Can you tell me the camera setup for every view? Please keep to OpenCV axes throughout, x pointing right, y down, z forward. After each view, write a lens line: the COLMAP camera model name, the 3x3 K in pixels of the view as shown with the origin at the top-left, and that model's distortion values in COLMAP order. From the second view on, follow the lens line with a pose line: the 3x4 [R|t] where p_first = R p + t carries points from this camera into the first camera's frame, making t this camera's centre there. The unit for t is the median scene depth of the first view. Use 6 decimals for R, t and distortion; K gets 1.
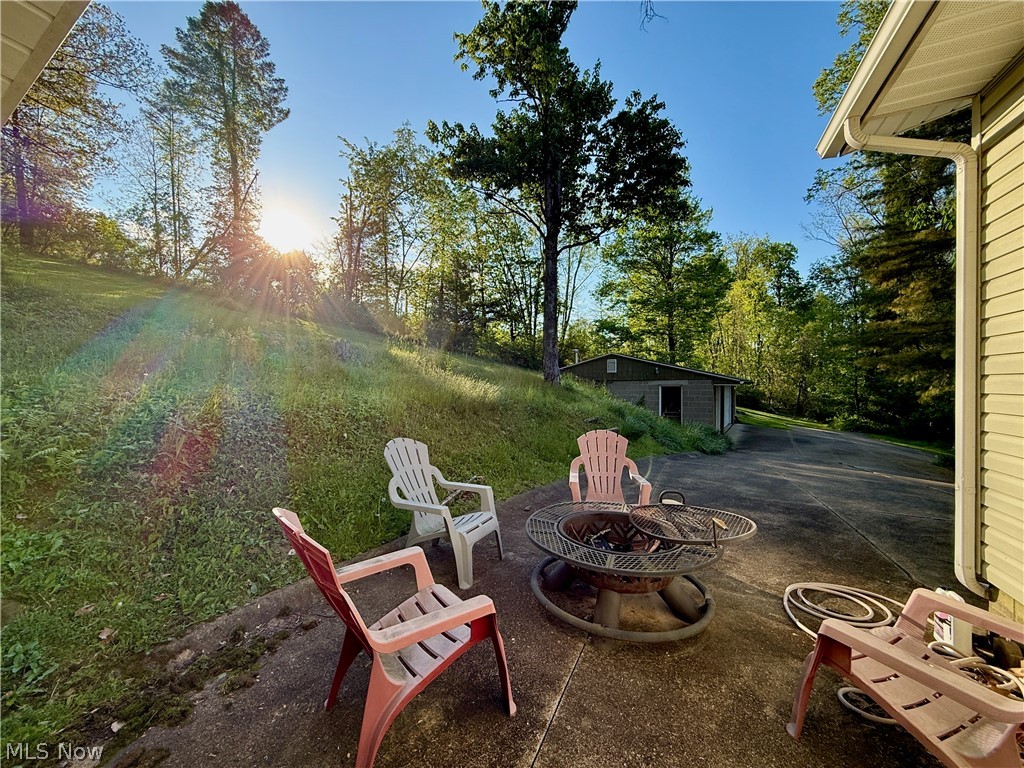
lens RADIAL K [[408.3, 0, 509.3], [0, 408.3, 383.5], [0, 0, 1]] dist [-0.001535, -0.000211]
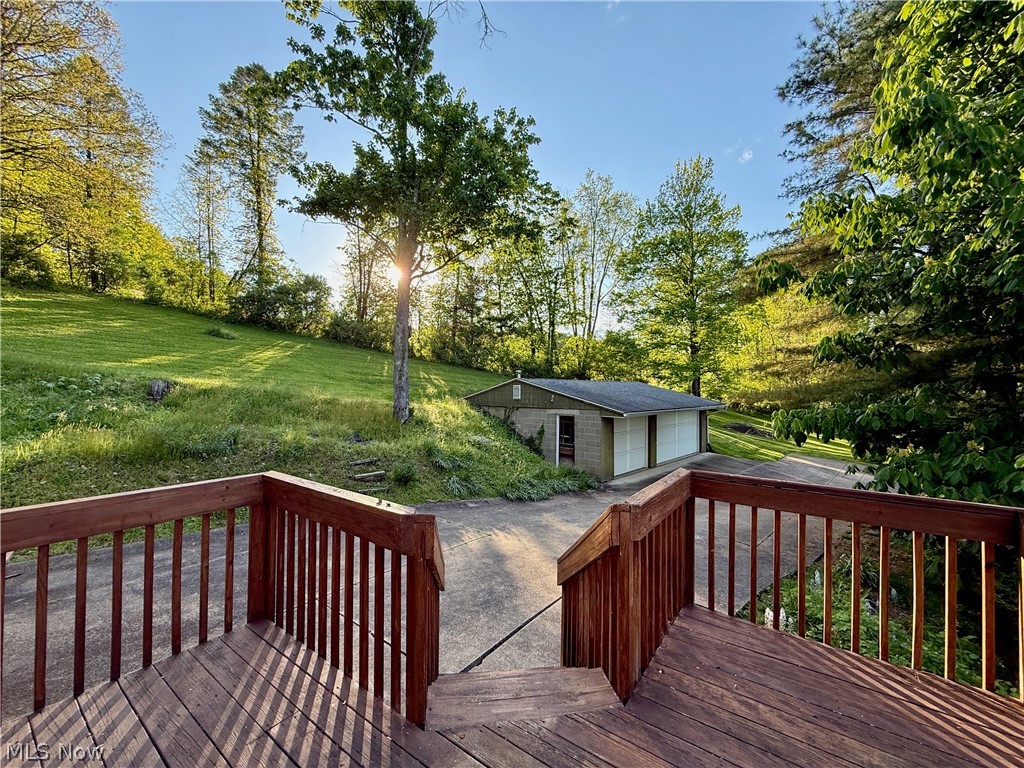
lens RADIAL K [[408.3, 0, 509.3], [0, 408.3, 383.5], [0, 0, 1]] dist [-0.001535, -0.000211]
pose [[0.981600, -0.000248, -0.190949, 0.244014], [-0.003684, 0.999788, -0.020236, -0.025557], [0.190913, 0.020567, 0.981391, 0.038239]]
